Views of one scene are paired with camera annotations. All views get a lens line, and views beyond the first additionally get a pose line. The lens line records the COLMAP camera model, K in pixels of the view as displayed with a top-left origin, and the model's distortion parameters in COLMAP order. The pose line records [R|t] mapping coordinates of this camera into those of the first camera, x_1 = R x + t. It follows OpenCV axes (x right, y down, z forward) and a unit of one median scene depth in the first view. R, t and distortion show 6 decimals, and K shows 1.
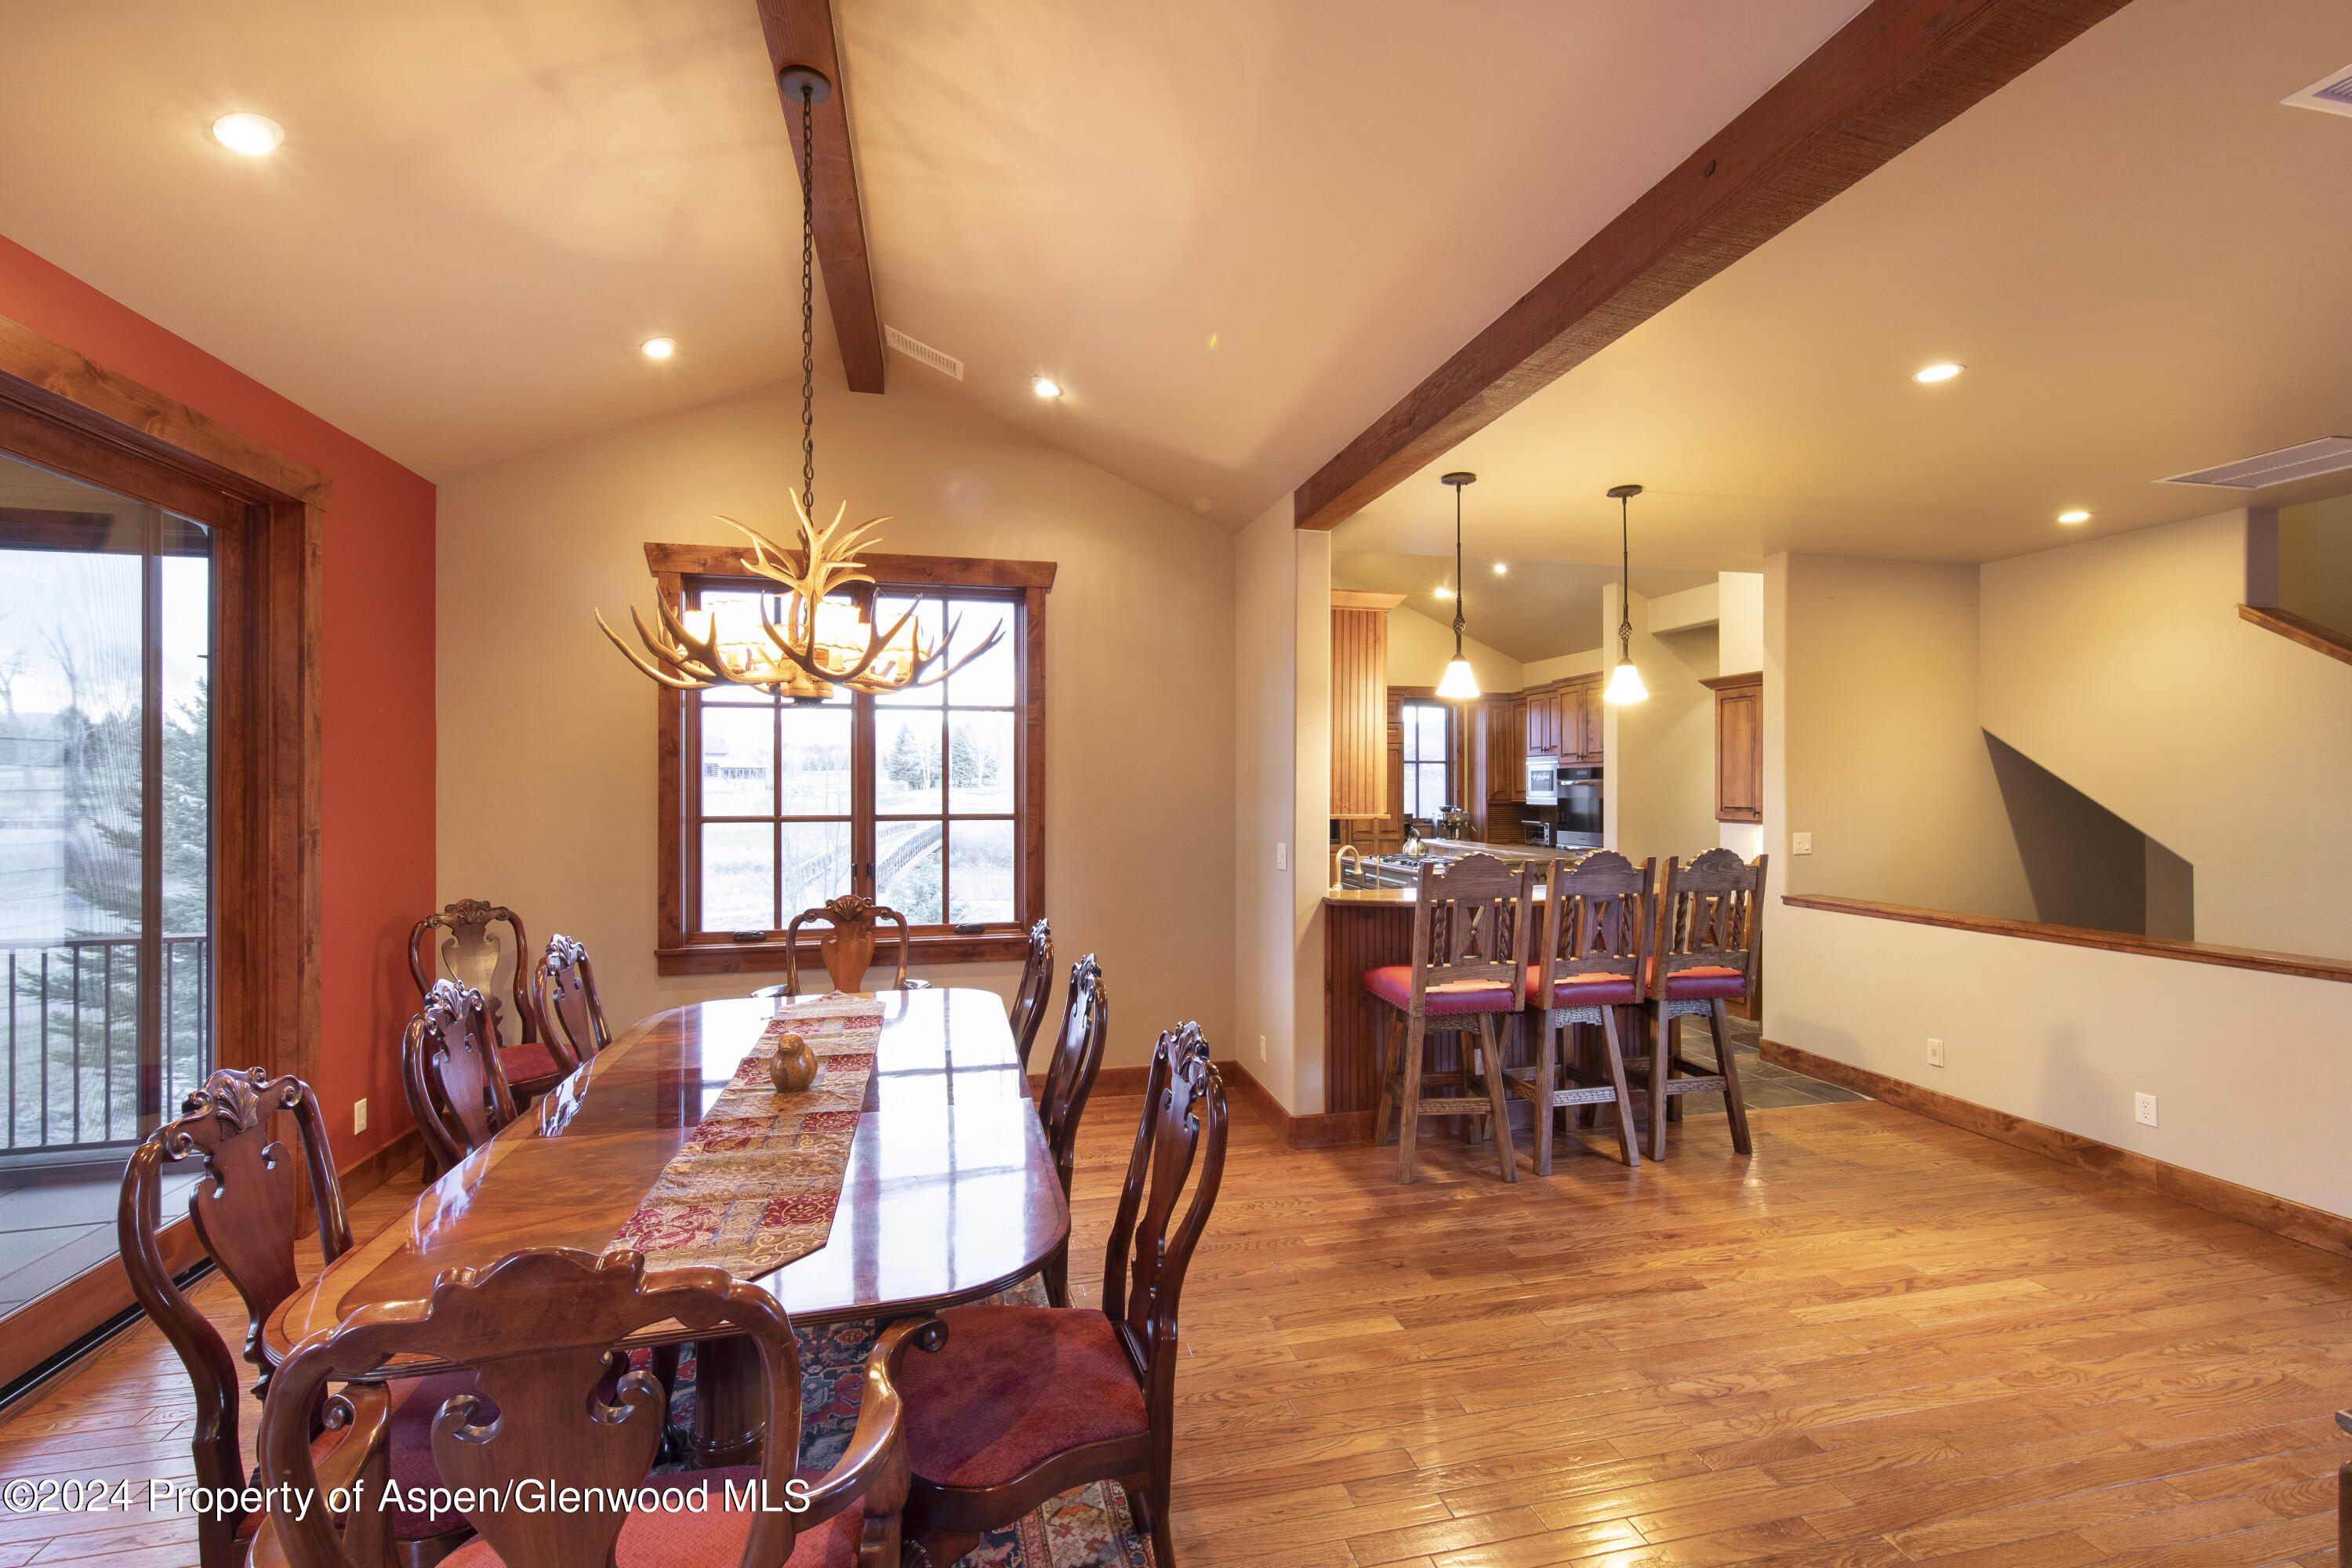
lens RADIAL K [[997.7, 0, 1176.0], [0, 997.7, 784.0], [0, 0, 1]] dist [-0.015234, -0.000096]
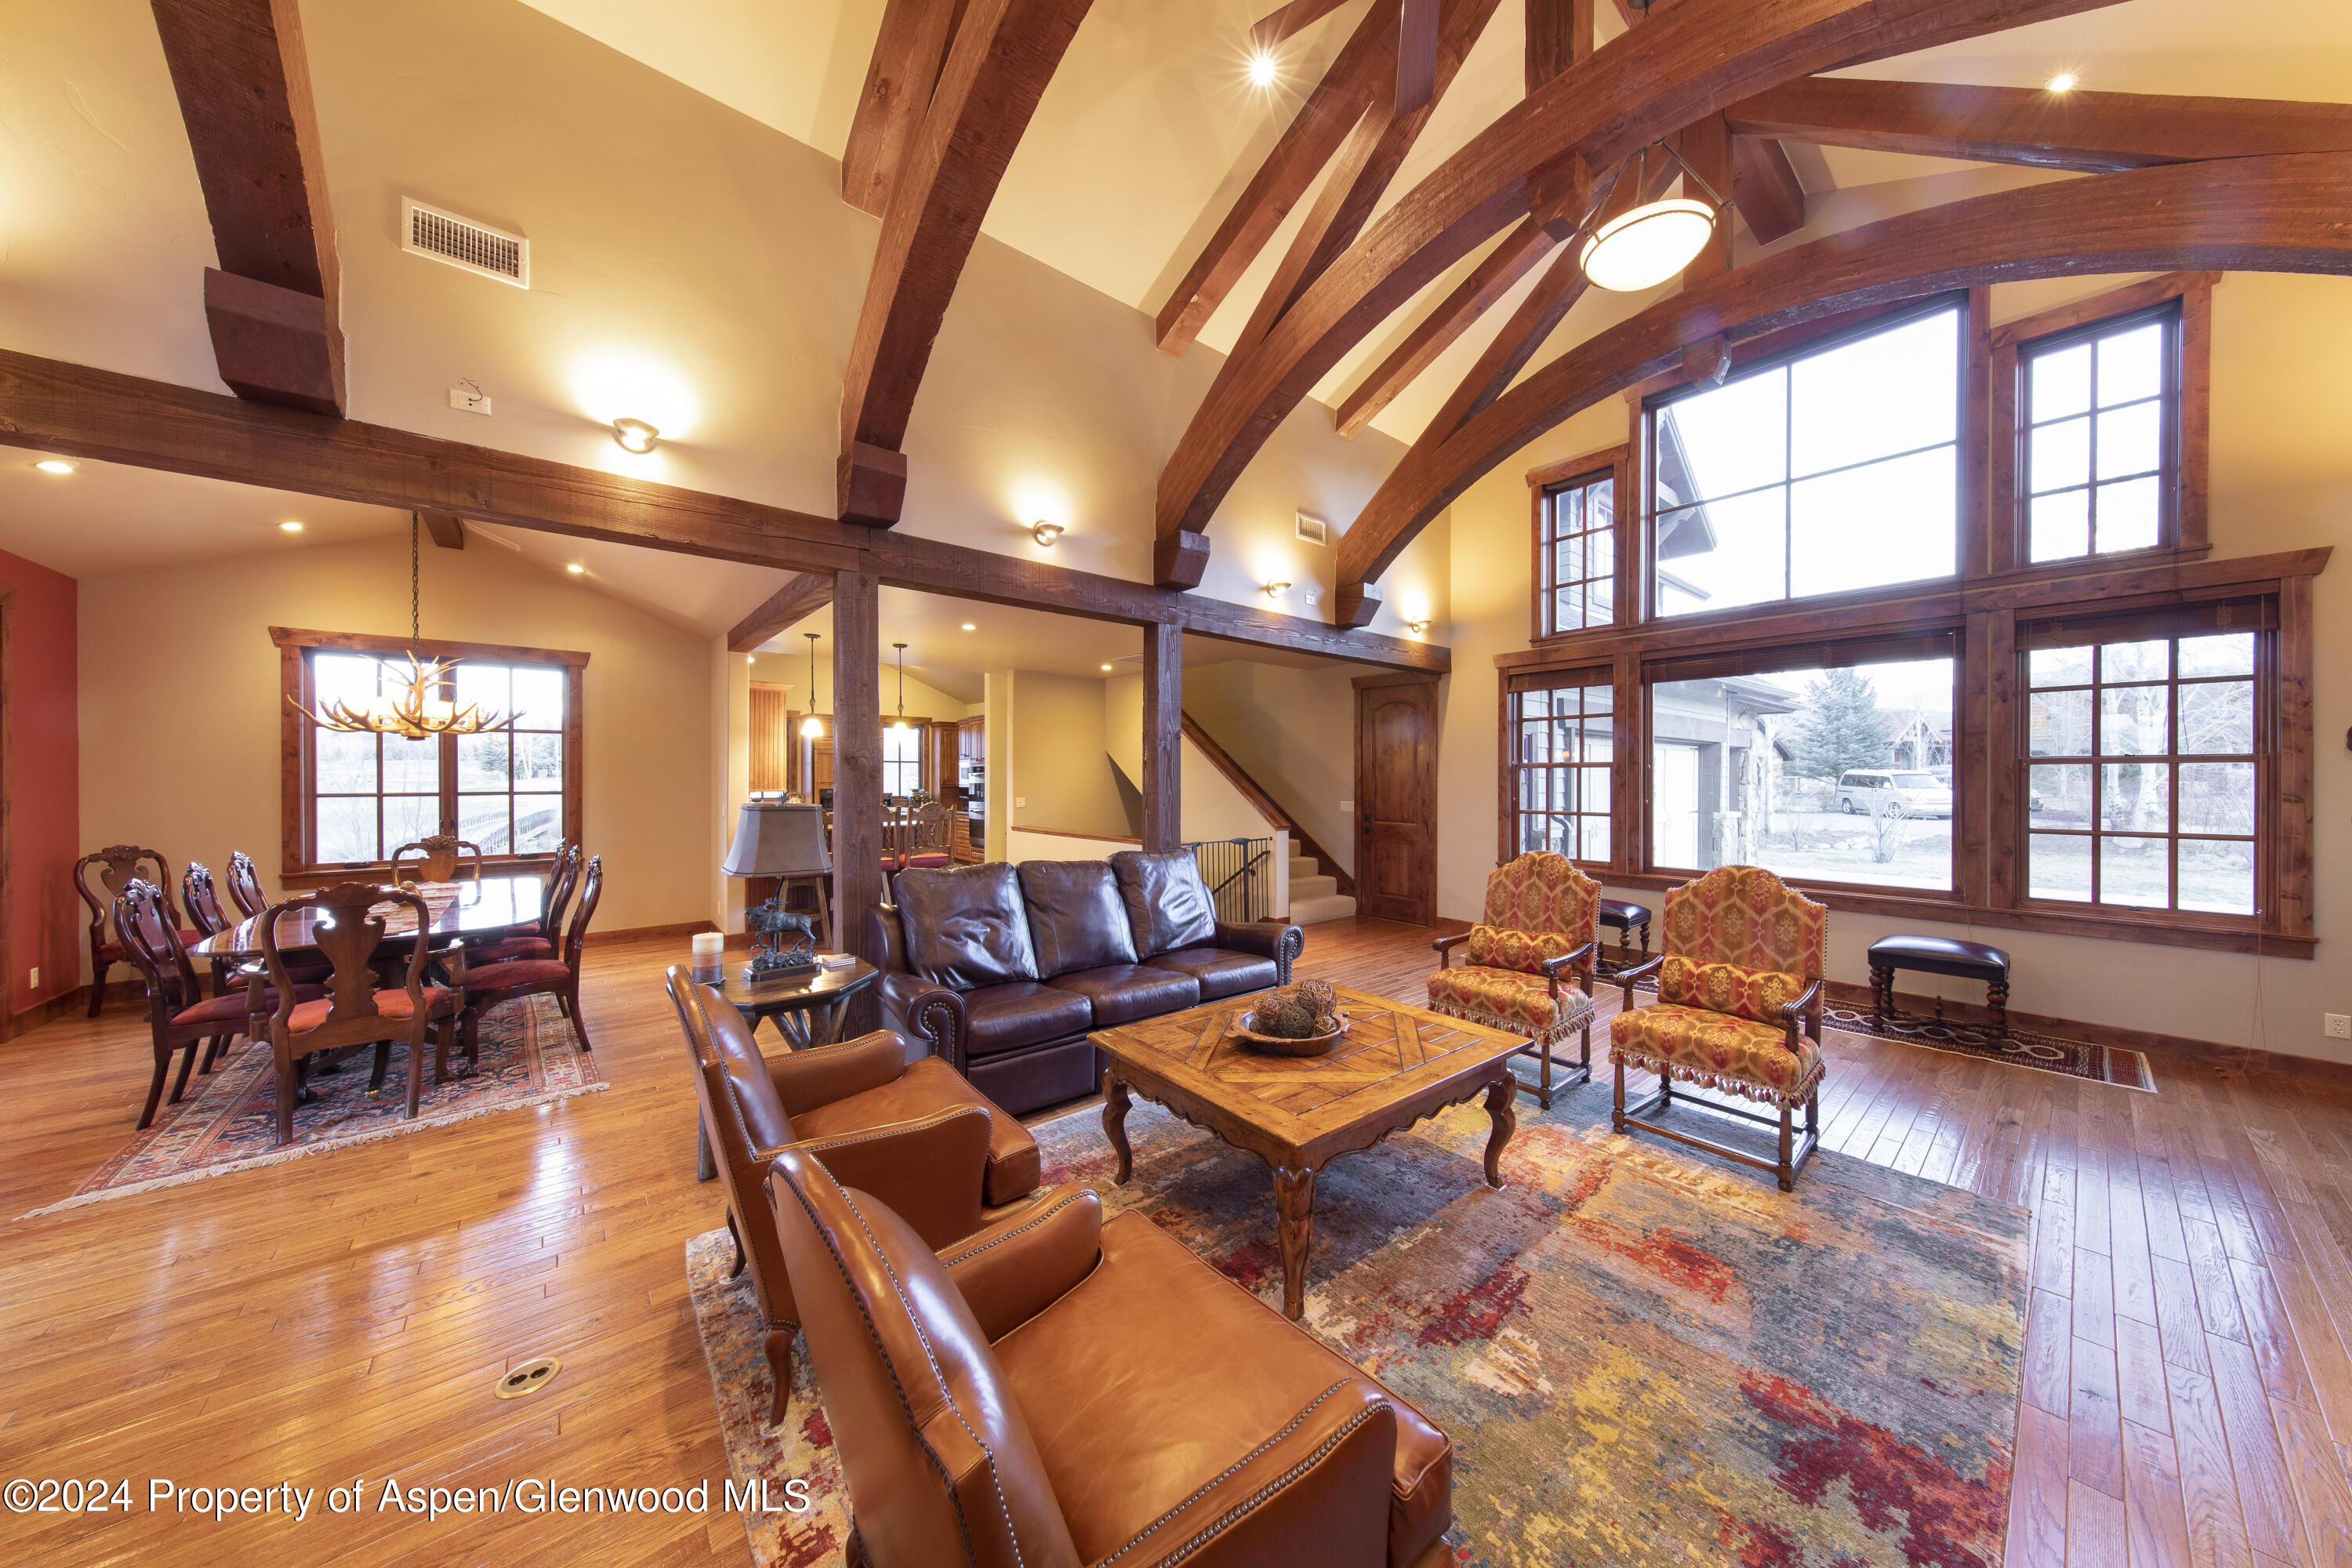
lens RADIAL K [[748.2, 0, 1185.7], [0, 748.2, 779.7], [0, 0, 1]] dist [-0.000749, -0.000262]
pose [[0.889514, 0.000049, 0.456908, 0.244776], [-0.003636, 0.999969, 0.006972, -0.004527], [-0.456894, -0.007863, 0.889487, -0.781917]]
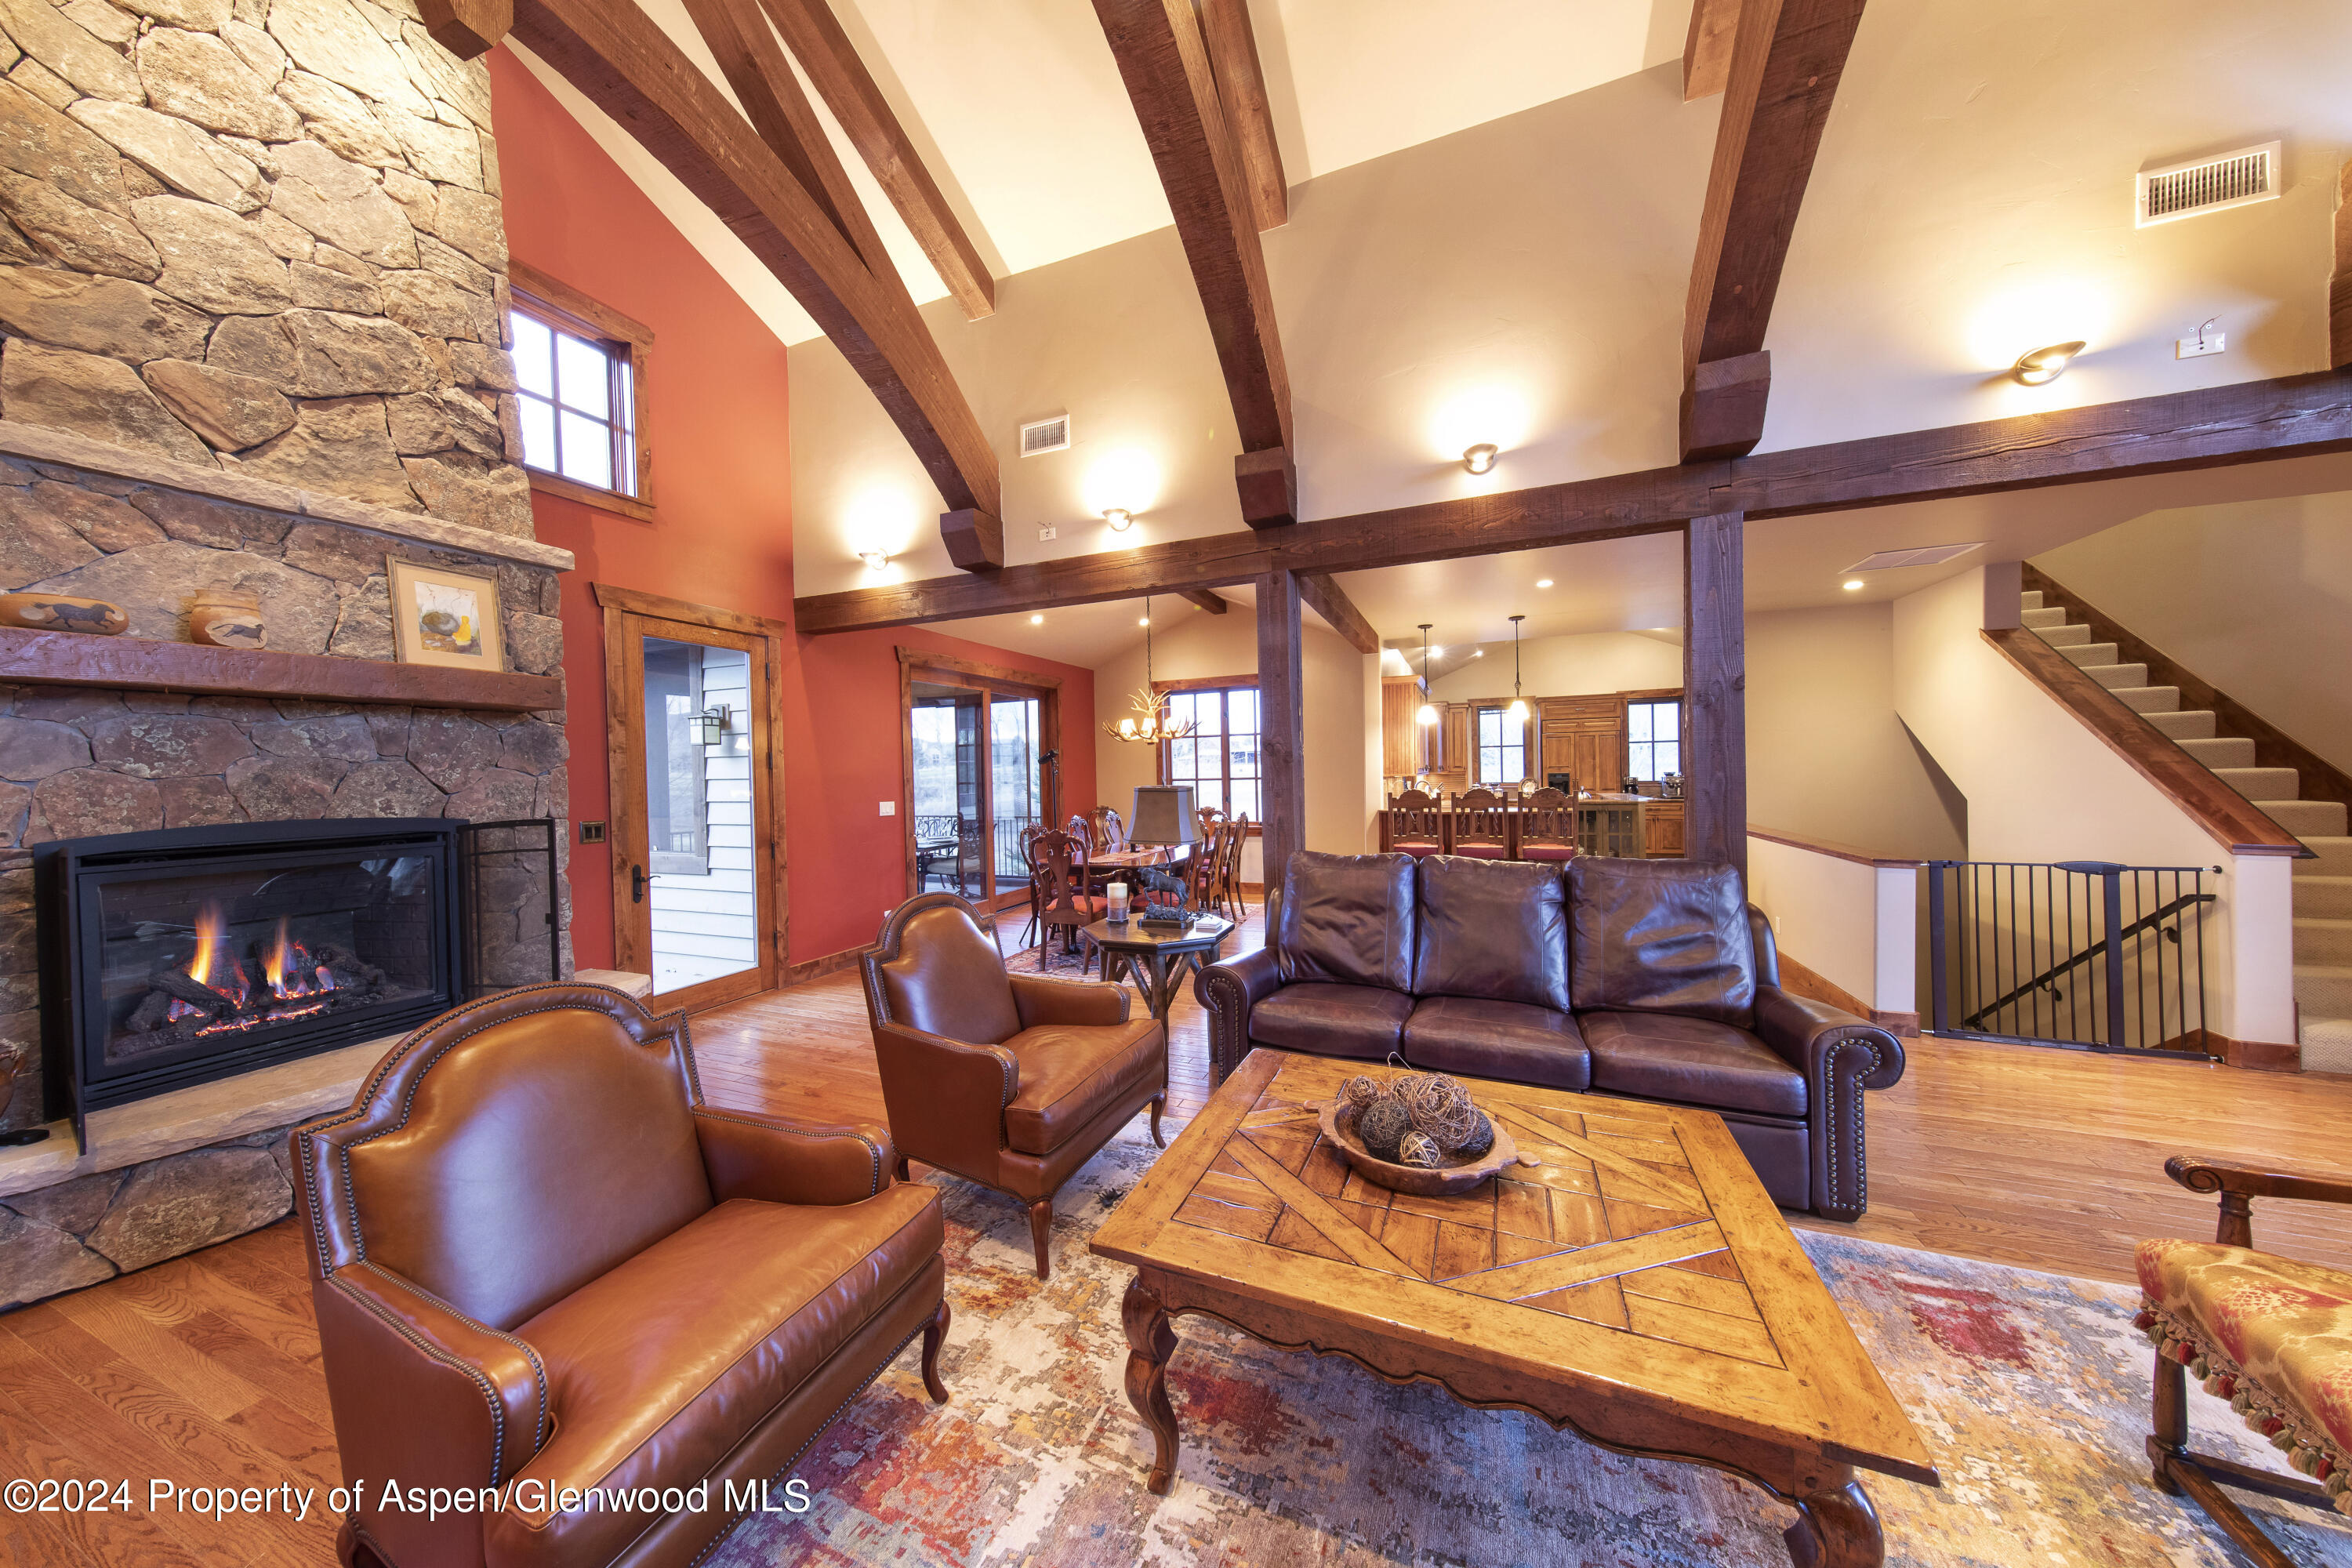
lens RADIAL K [[767.6, 0, 1175.9], [0, 767.6, 772.5], [0, 0, 1]] dist [0.001068, 0.000128]
pose [[0.811107, -0.016396, -0.584667, 0.745437], [0.024796, 0.999672, 0.006366, 0.002609], [0.584371, -0.019661, 0.811248, -0.686422]]
